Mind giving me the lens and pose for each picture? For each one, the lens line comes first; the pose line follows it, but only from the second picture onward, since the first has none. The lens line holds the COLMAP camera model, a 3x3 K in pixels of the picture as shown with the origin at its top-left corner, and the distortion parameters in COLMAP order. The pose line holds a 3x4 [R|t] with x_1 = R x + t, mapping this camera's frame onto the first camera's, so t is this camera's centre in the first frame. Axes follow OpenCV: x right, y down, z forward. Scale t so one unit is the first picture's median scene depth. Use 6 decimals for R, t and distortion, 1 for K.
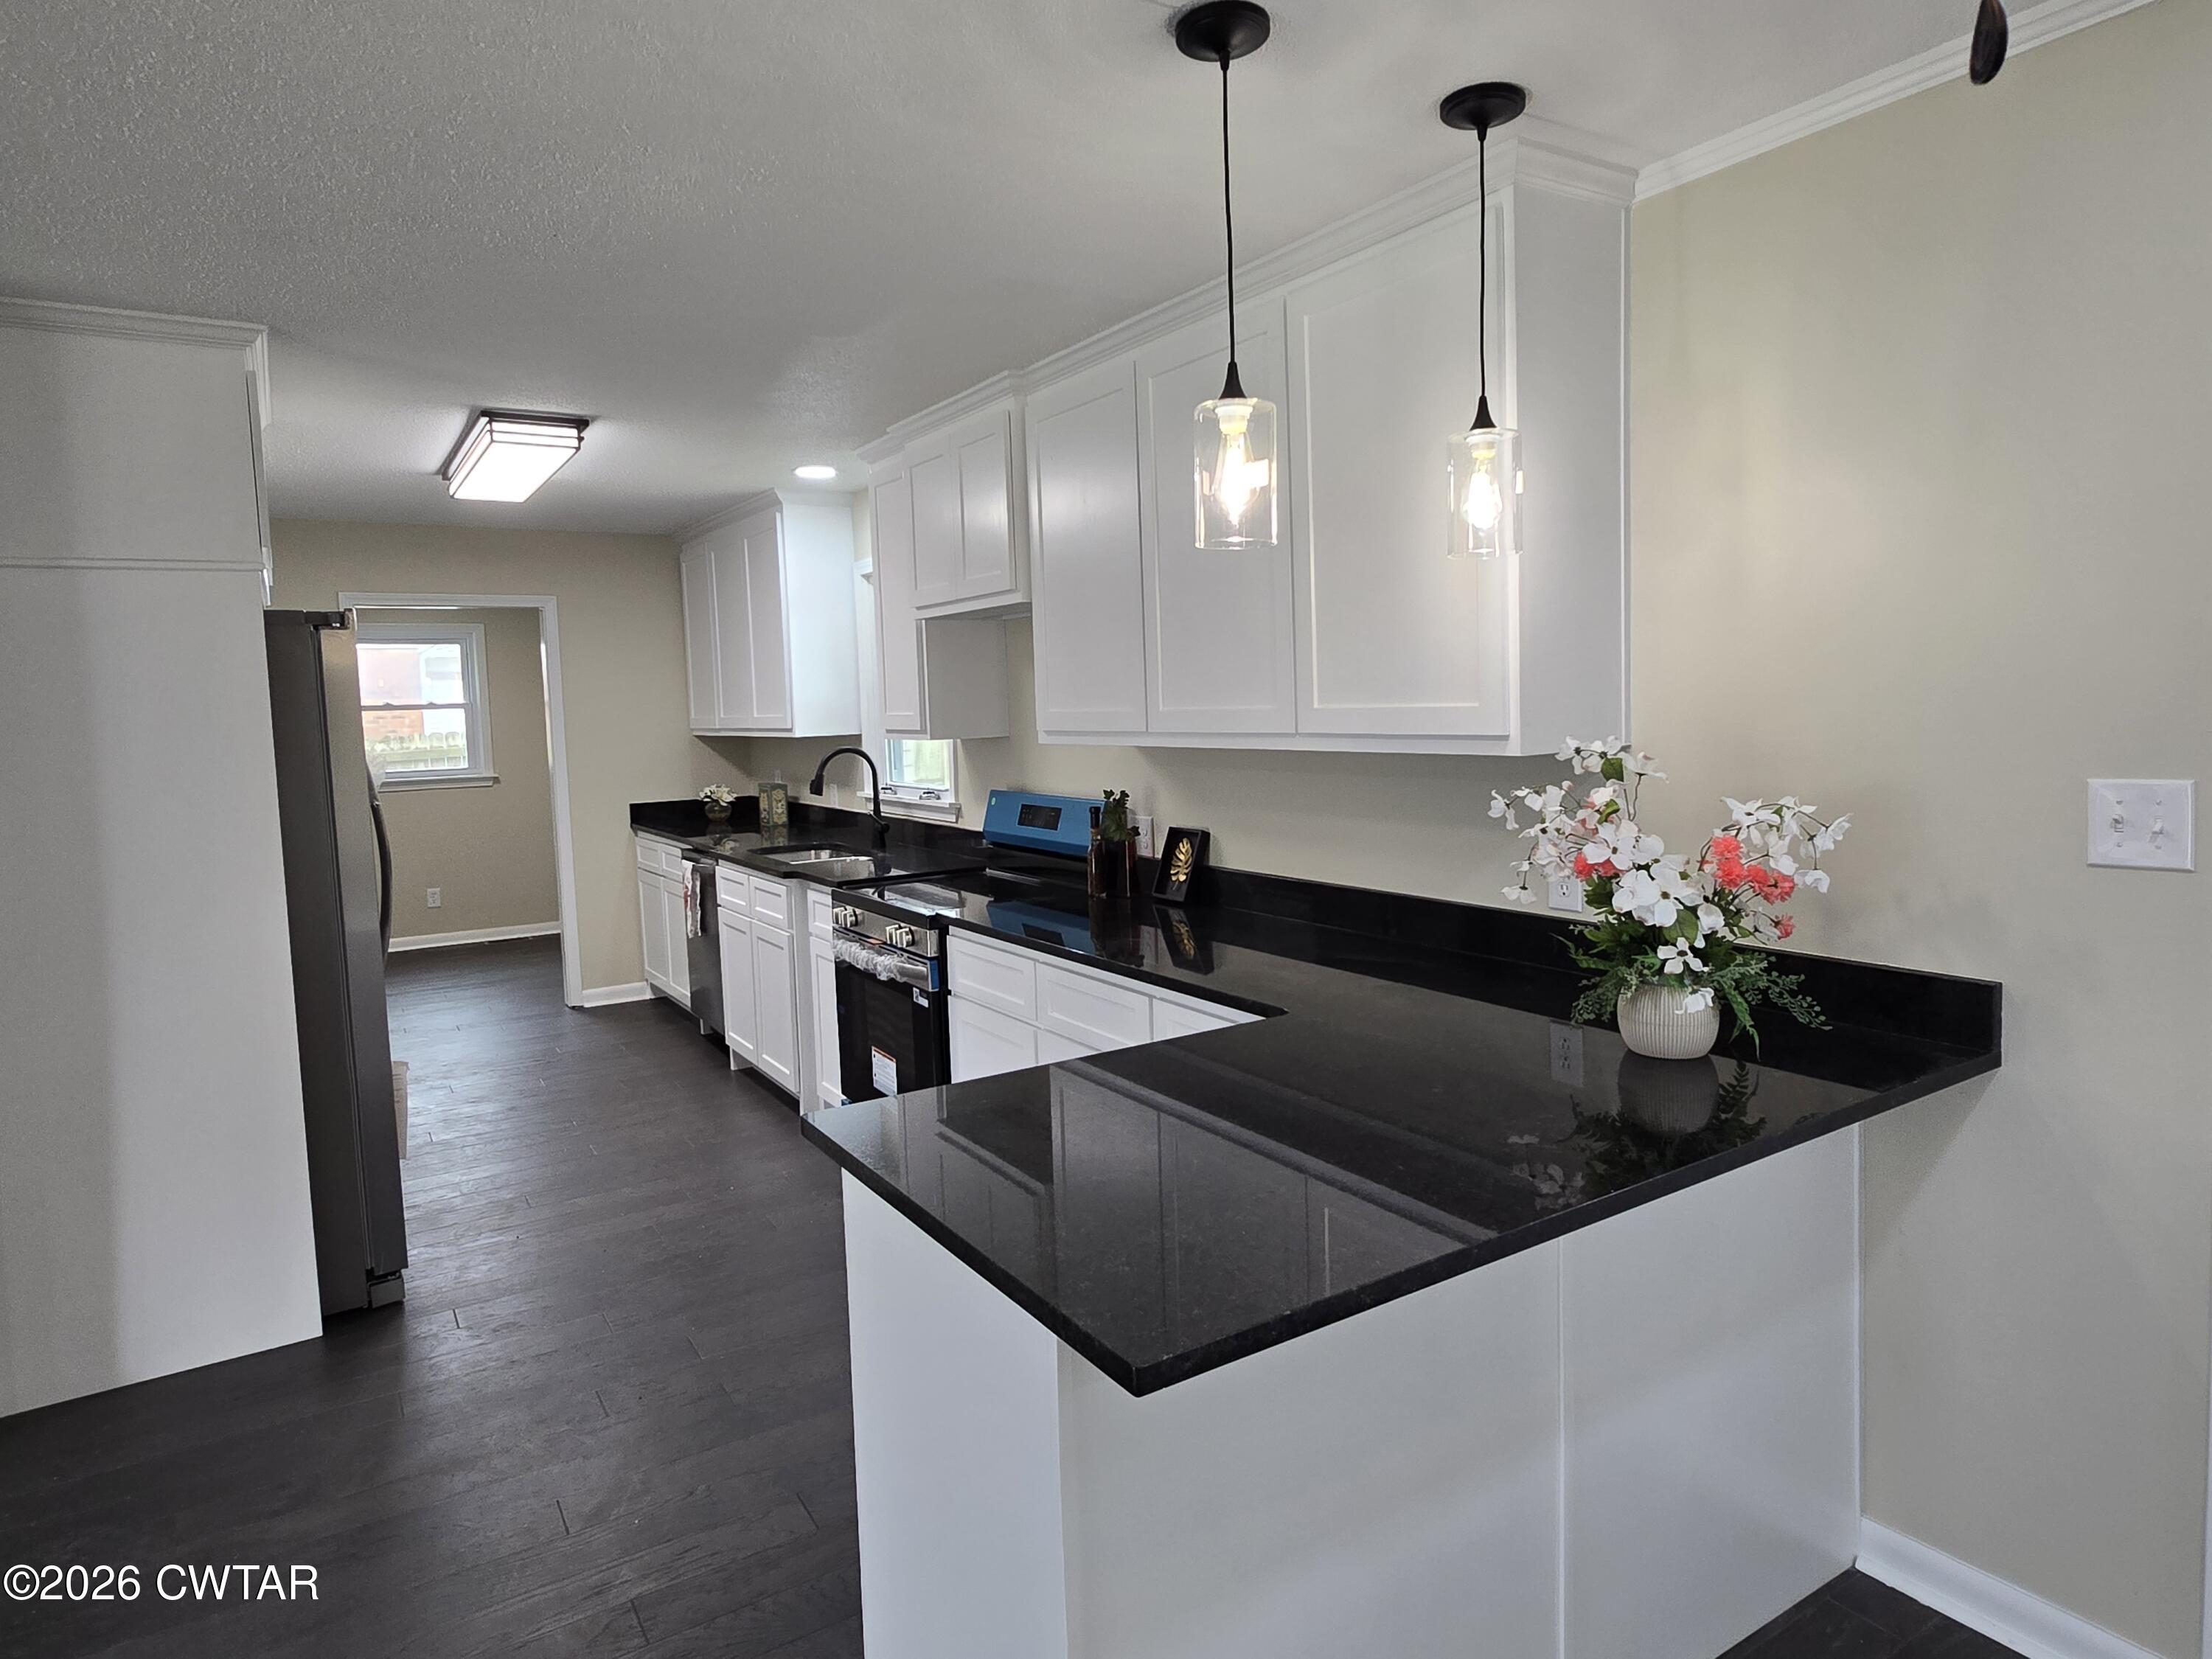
lens RADIAL K [[1303.9, 0, 1112.8], [0, 1303.9, 797.4], [0, 0, 1]] dist [-0.001788, -0.000871]
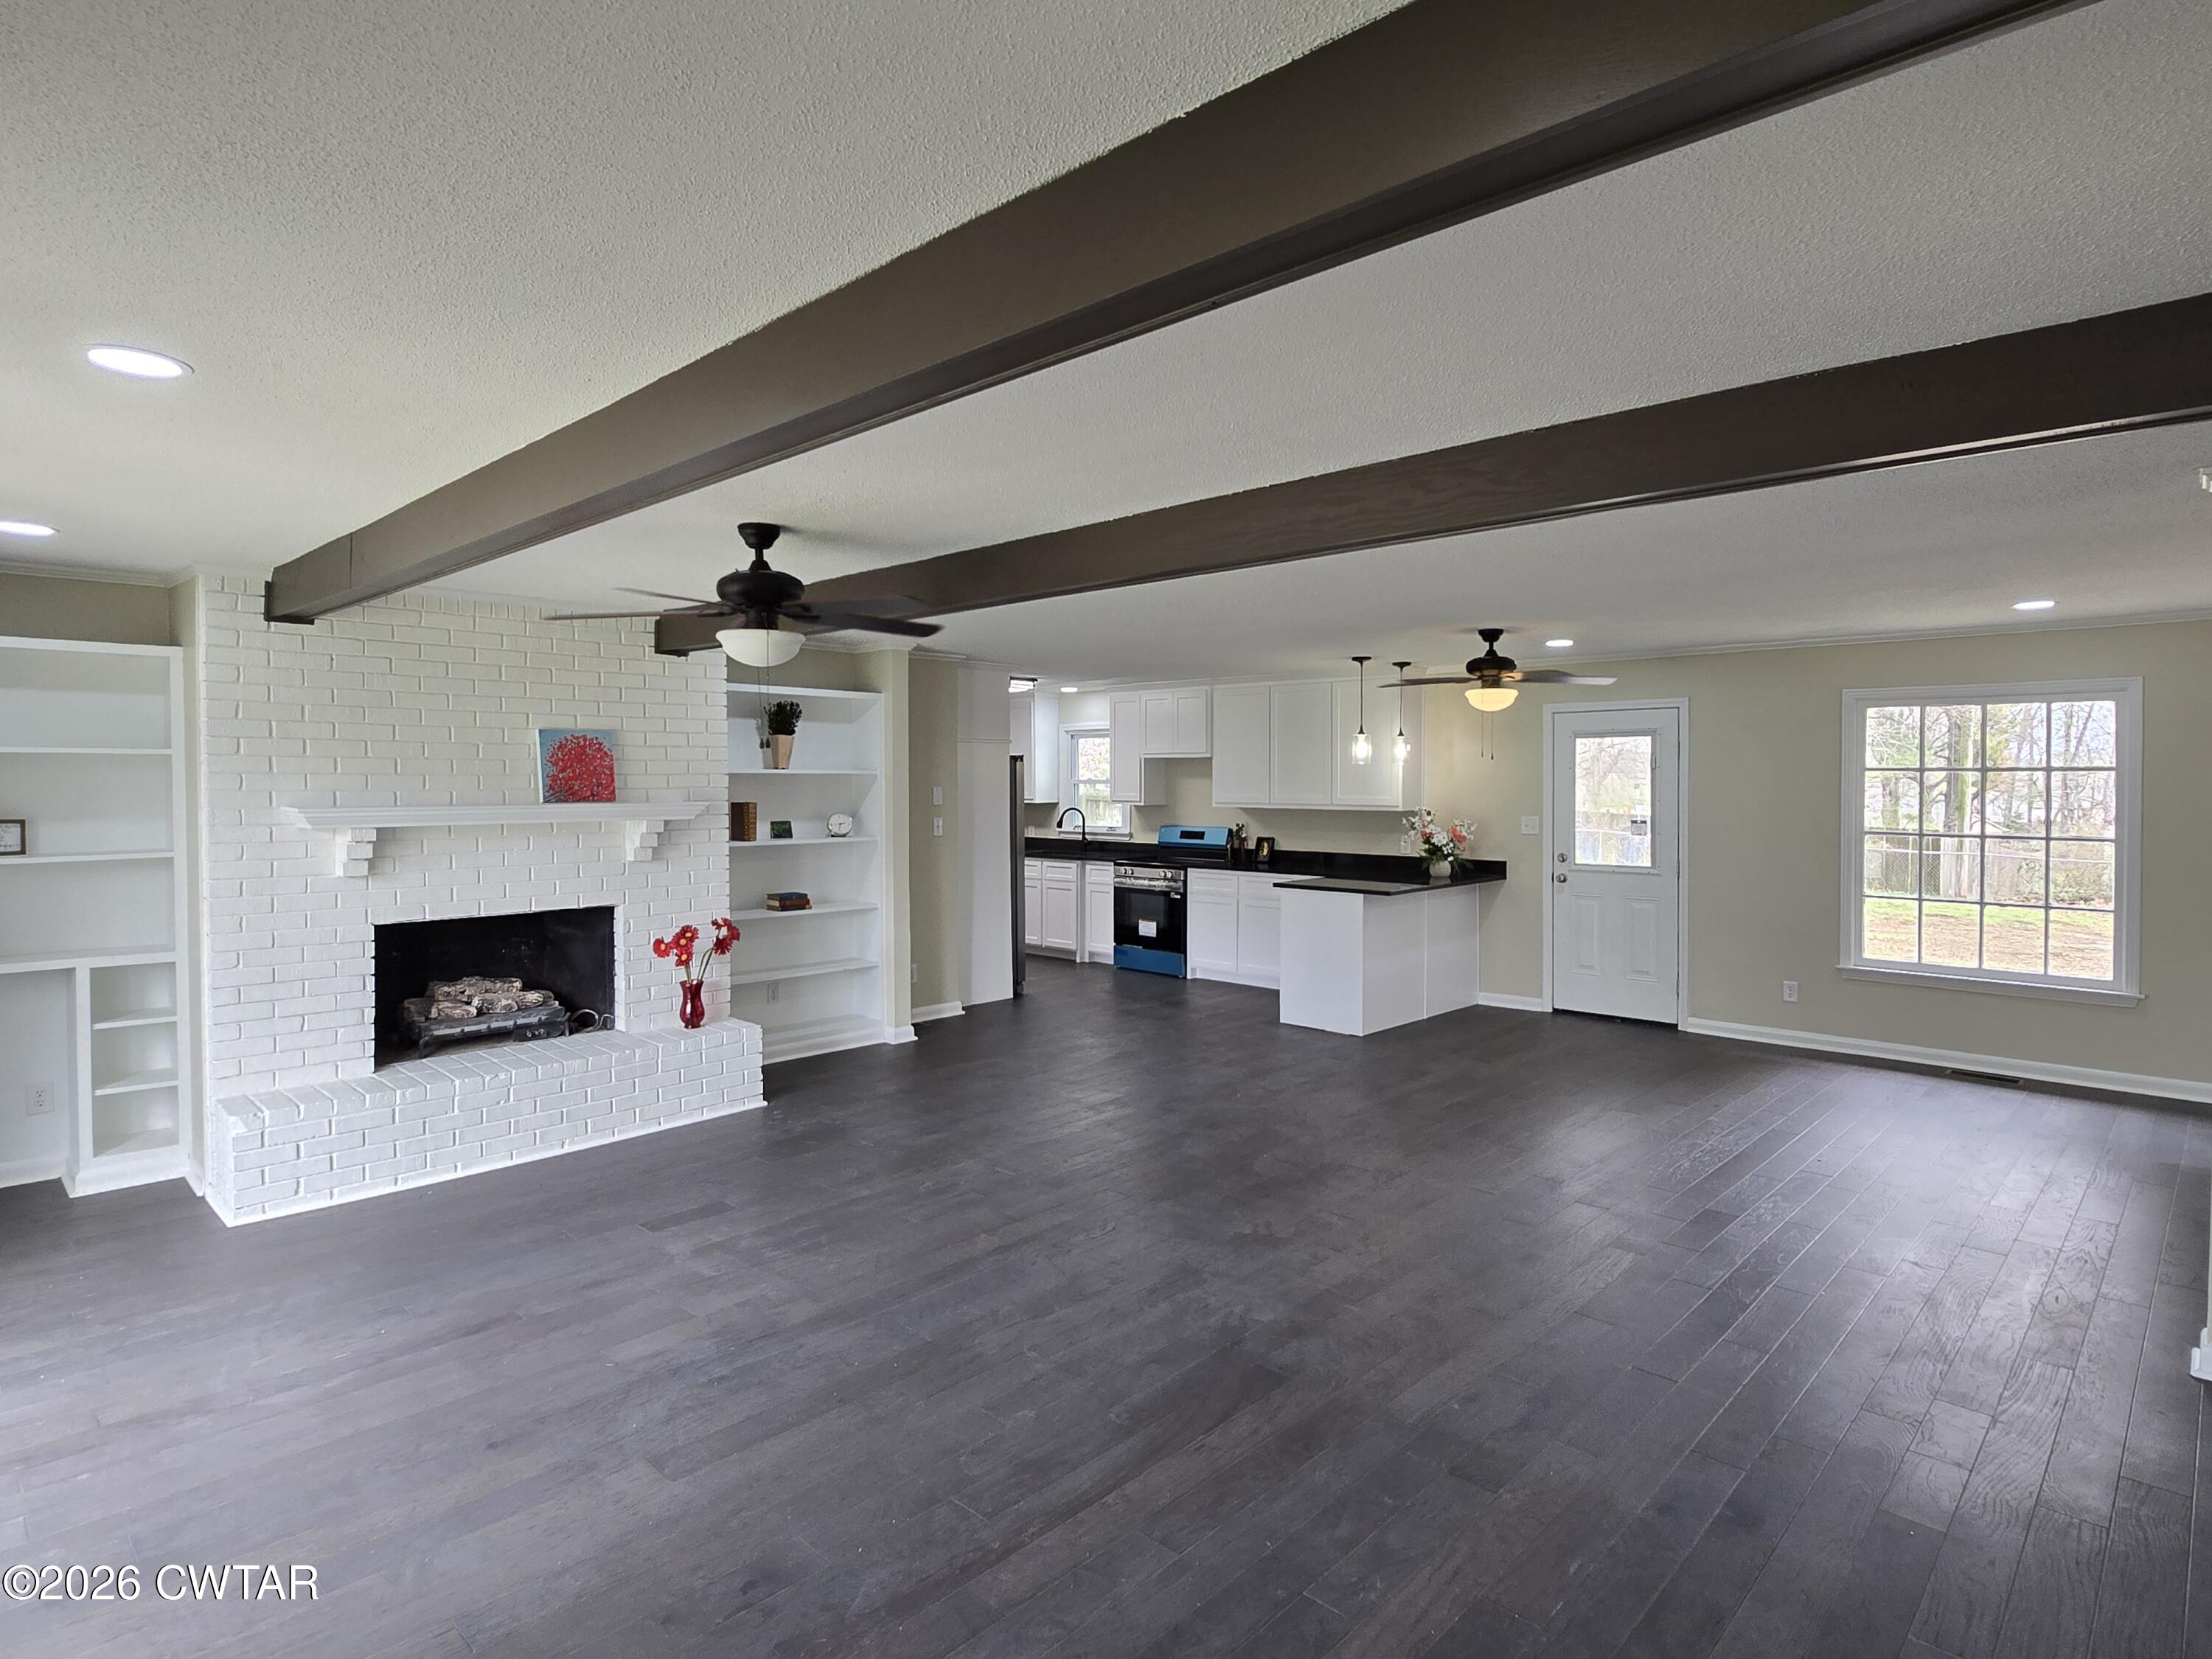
lens RADIAL K [[1197.1, 0, 1113.9], [0, 1197.1, 803.6], [0, 0, 1]] dist [-0.001126, -0.002097]
pose [[0.970335, 0.027154, 0.240235, -0.924780], [-0.012850, 0.998061, -0.060910, 0.117452], [-0.241423, 0.056016, 0.968802, -1.521580]]
